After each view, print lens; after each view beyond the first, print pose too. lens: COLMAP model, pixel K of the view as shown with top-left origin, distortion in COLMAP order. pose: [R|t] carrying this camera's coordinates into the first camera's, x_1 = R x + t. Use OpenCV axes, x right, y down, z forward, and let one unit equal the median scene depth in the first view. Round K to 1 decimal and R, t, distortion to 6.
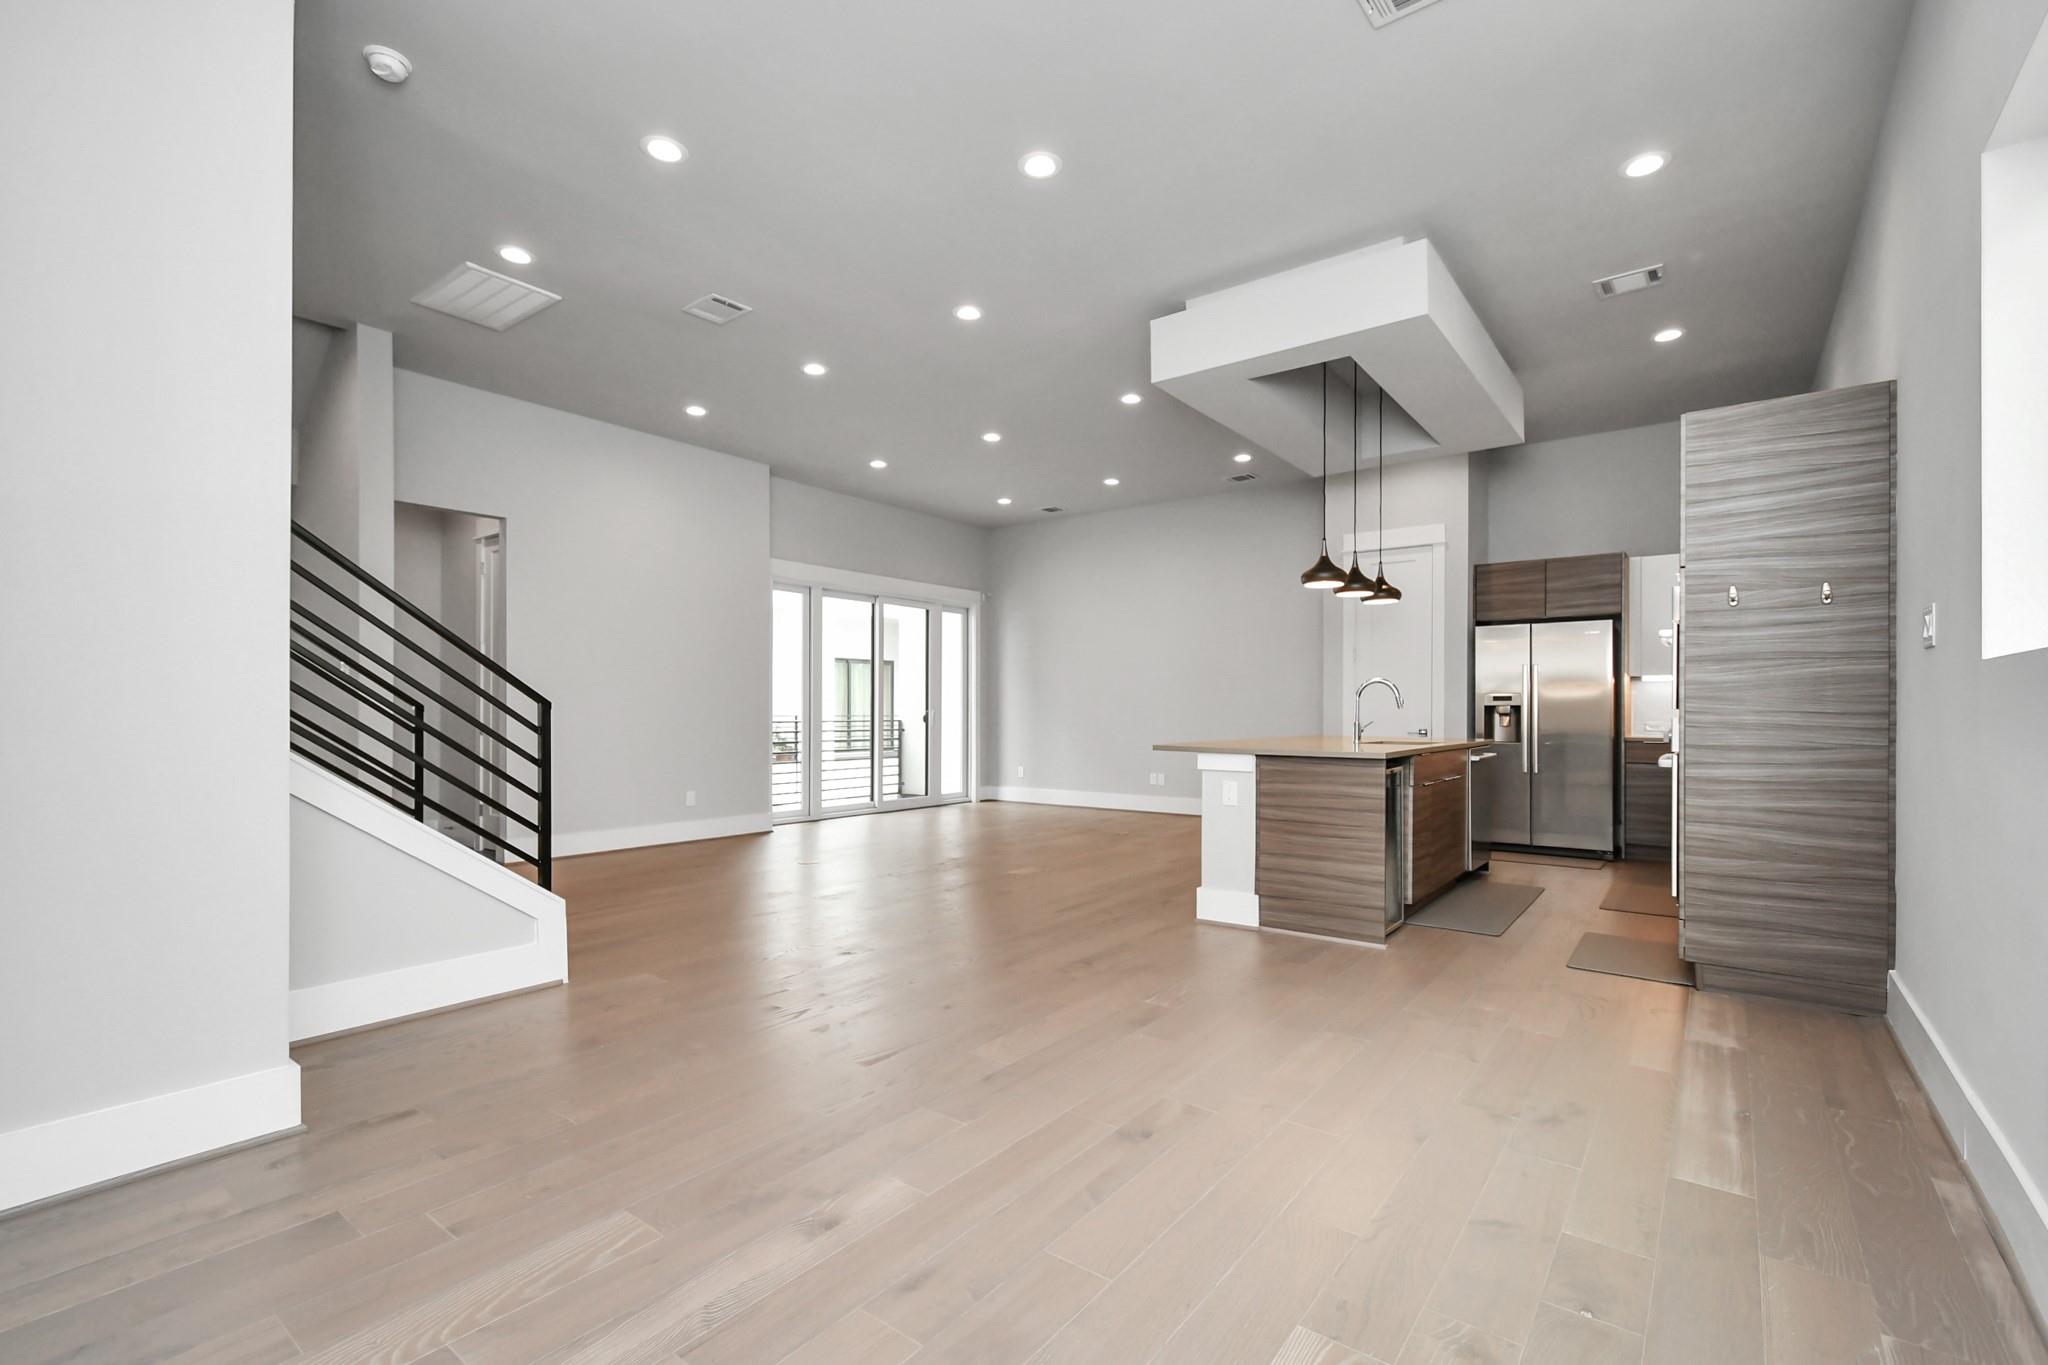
lens RADIAL K [[903.8, 0, 1025.6], [0, 903.8, 704.6], [0, 0, 1]] dist [0.004475, -0.001282]
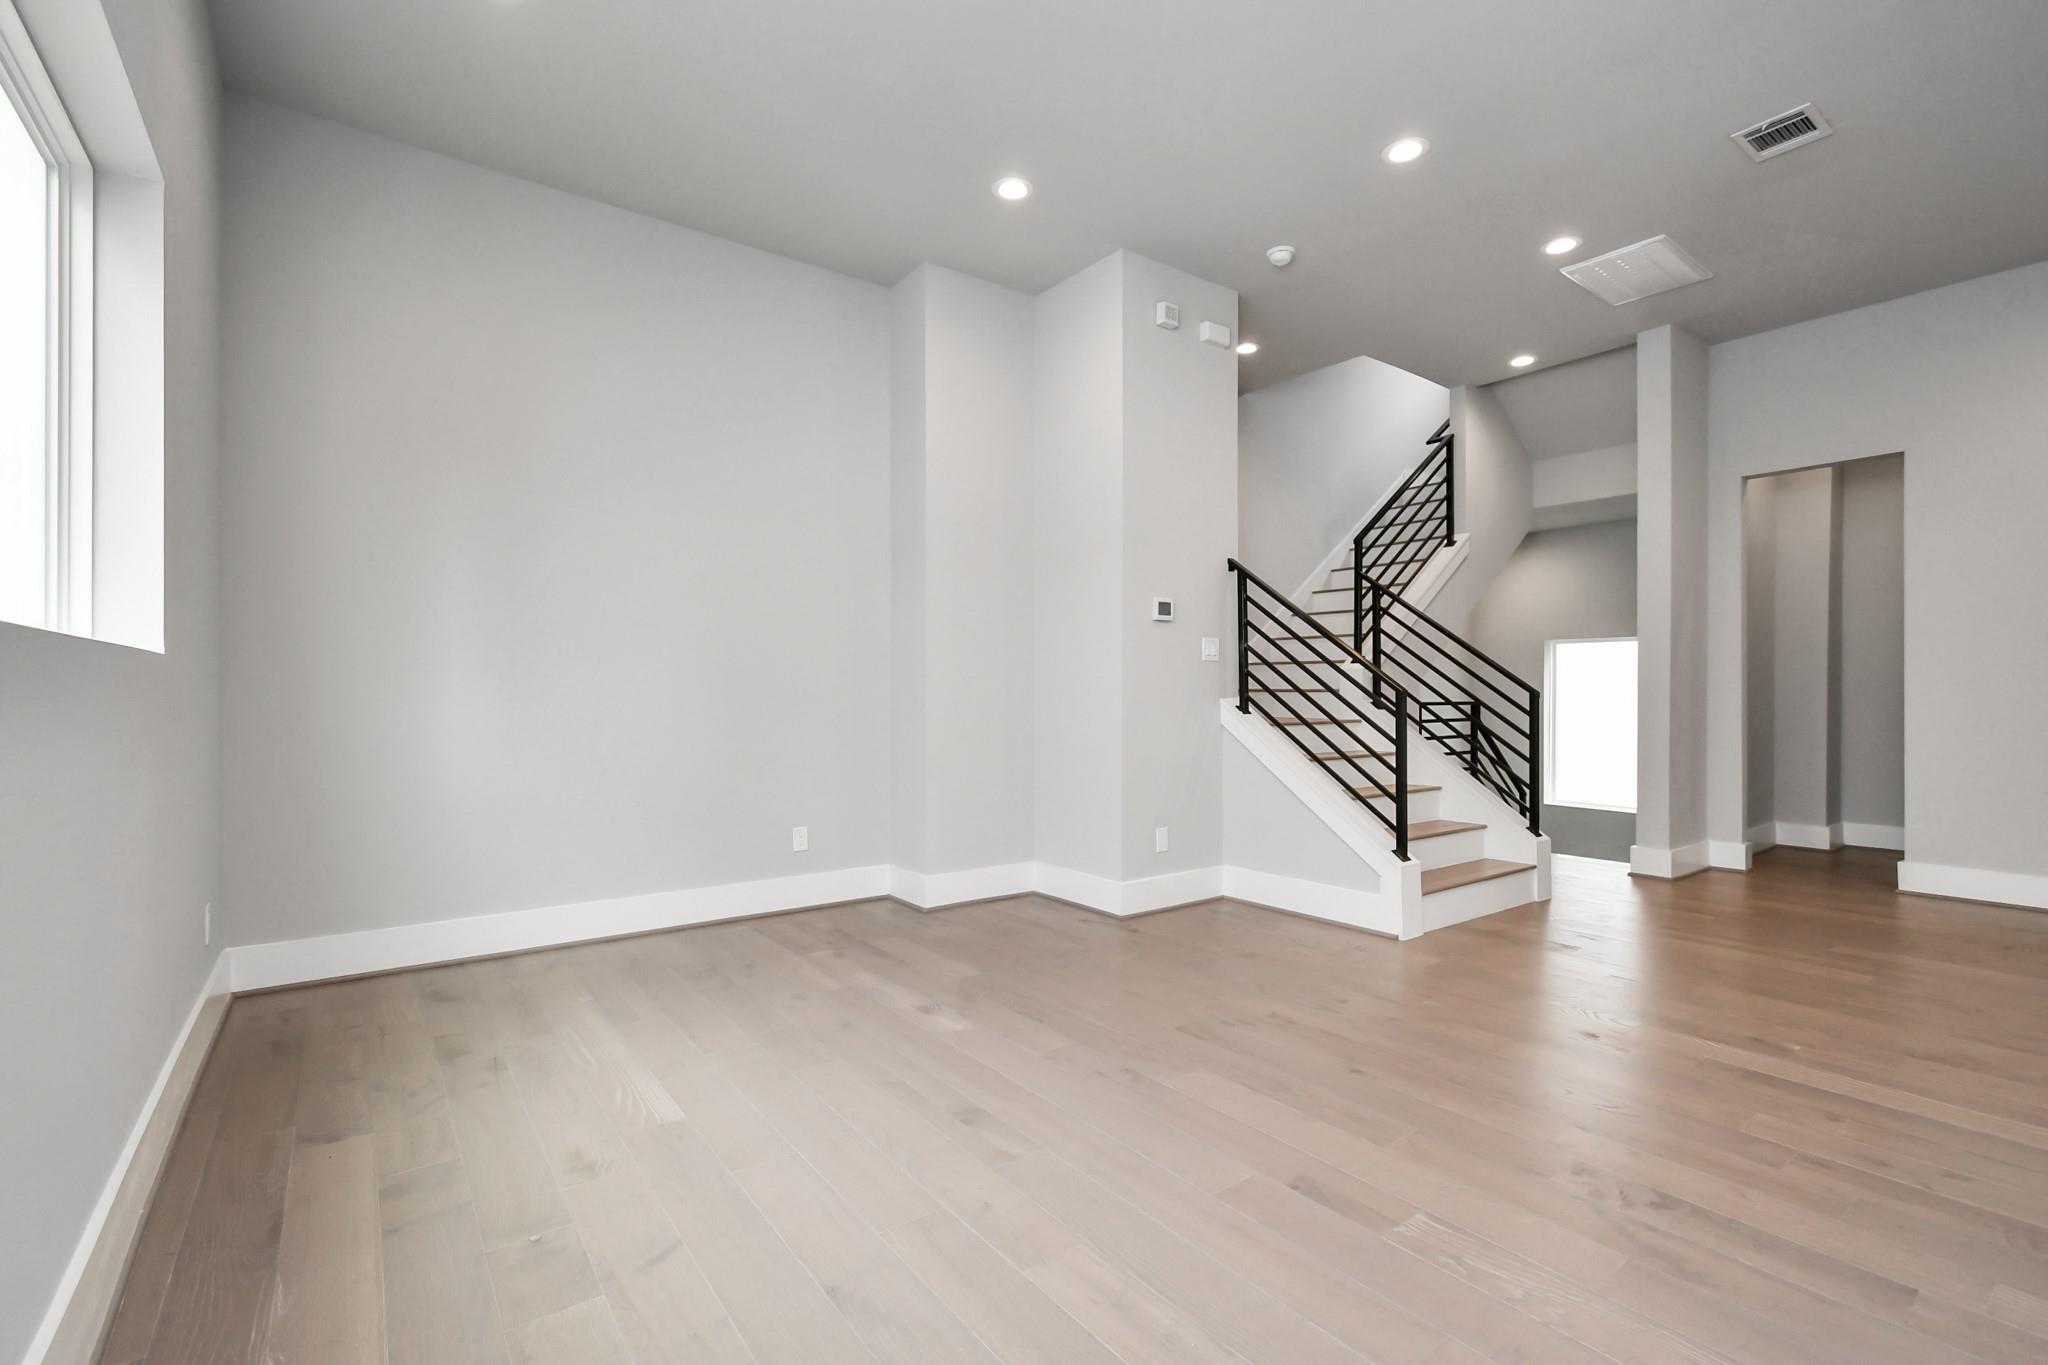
lens RADIAL K [[903.8, 0, 1025.6], [0, 903.8, 689.3], [0, 0, 1]] dist [0.004475, -0.001282]
pose [[-0.273587, -0.006687, -0.961824, 0.362758], [0.007574, 0.999930, -0.009107, 0.001236], [0.961817, -0.009776, -0.273518, 0.447652]]
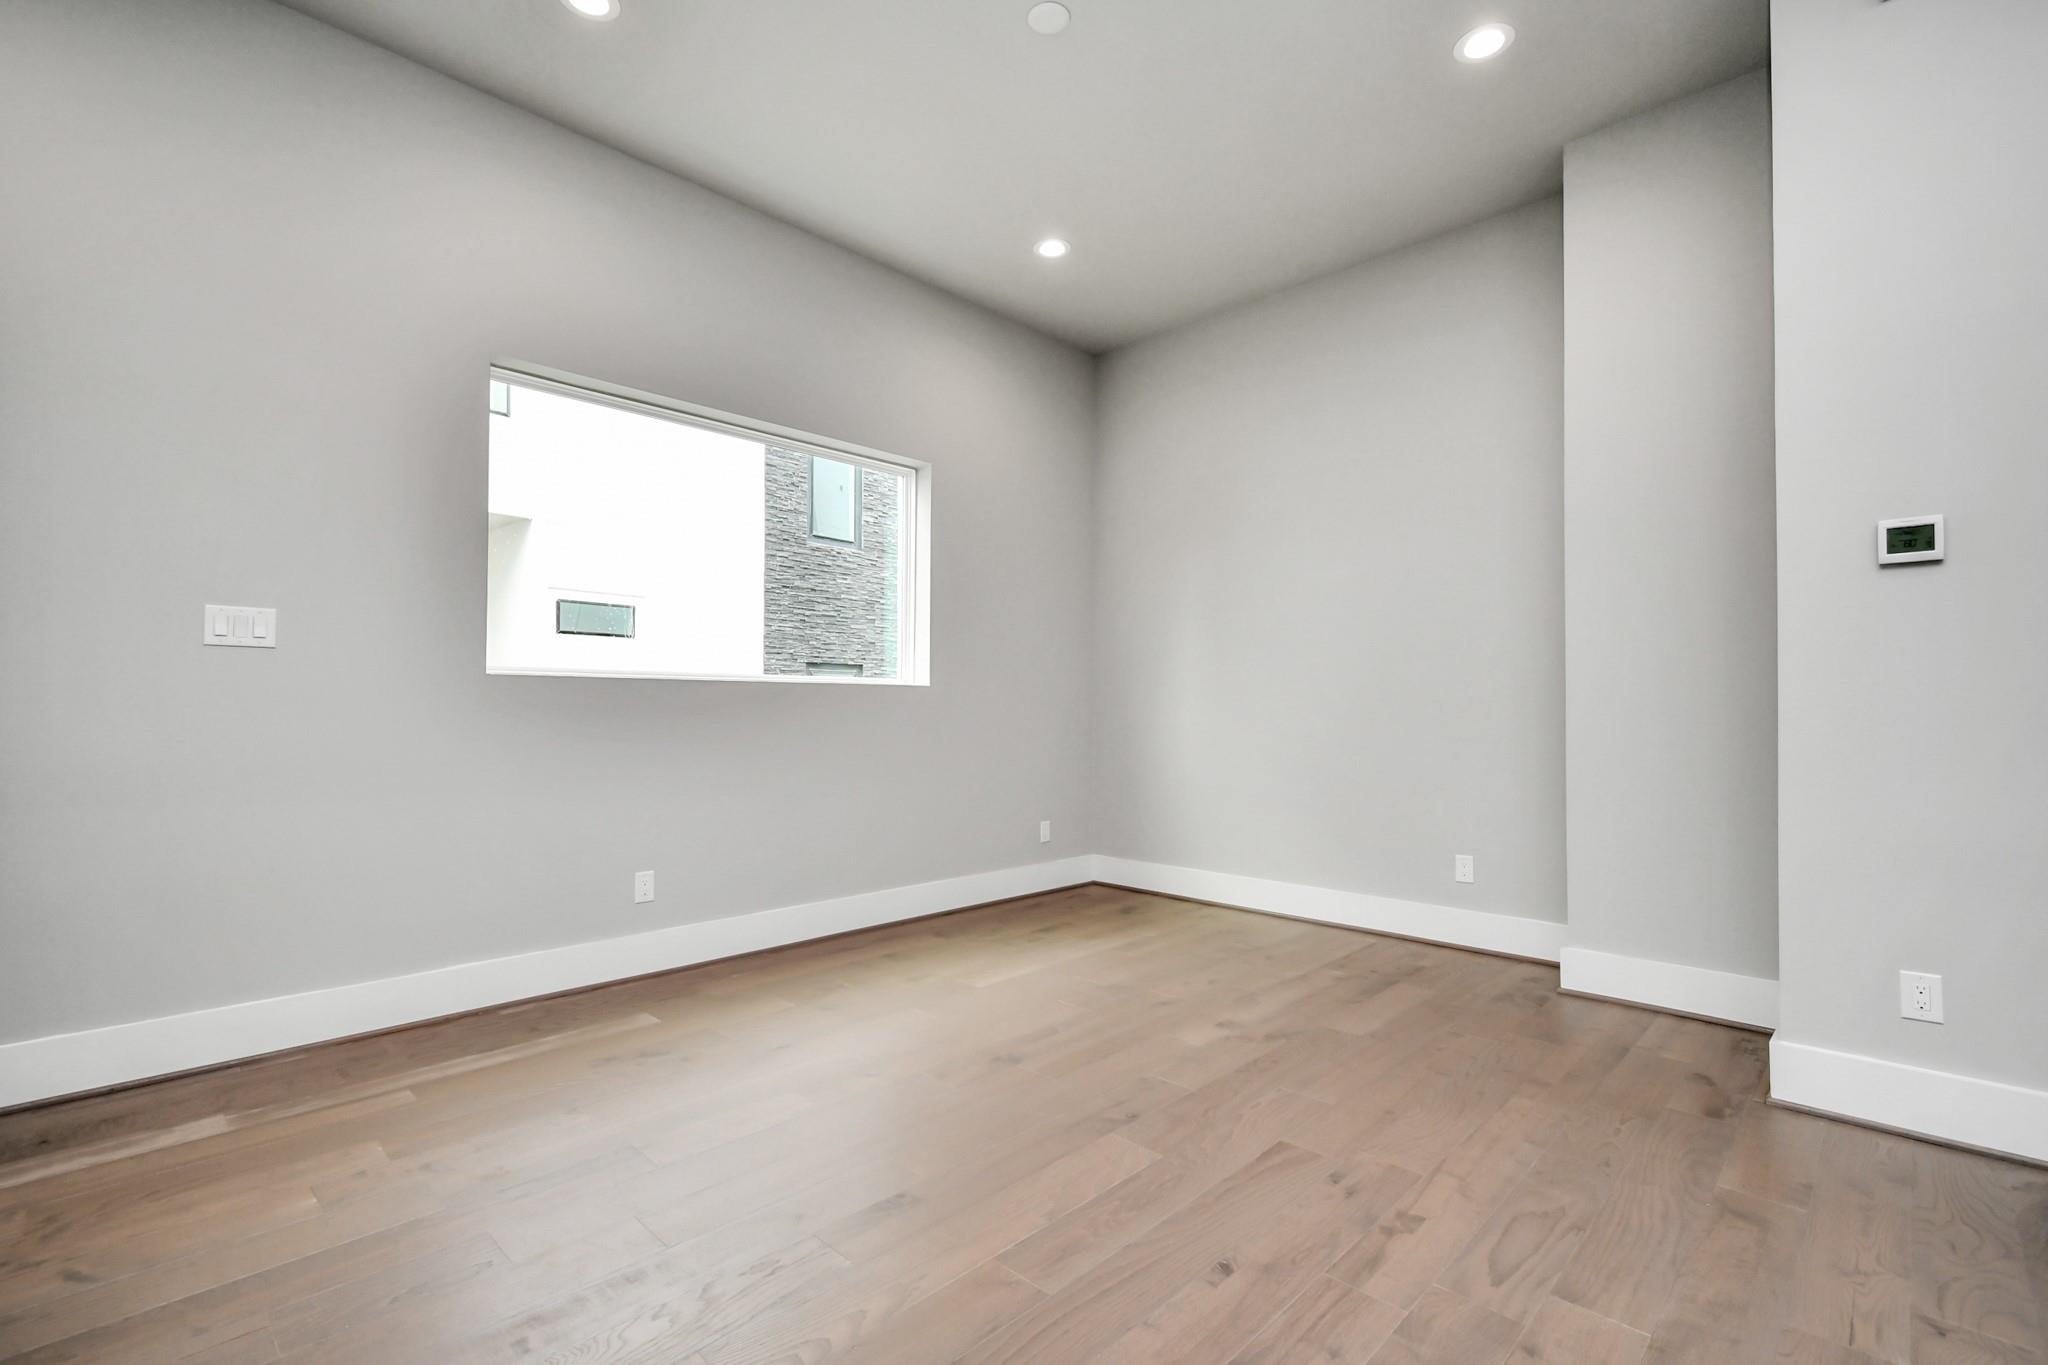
lens RADIAL K [[903.8, 0, 1019.8], [0, 903.8, 699.5], [0, 0, 1]] dist [0.004475, -0.001282]
pose [[-0.992815, -0.004848, 0.119559, -0.013282], [-0.006978, 0.999824, -0.017406, 0.004470], [-0.119454, -0.018115, -0.992675, 0.736837]]
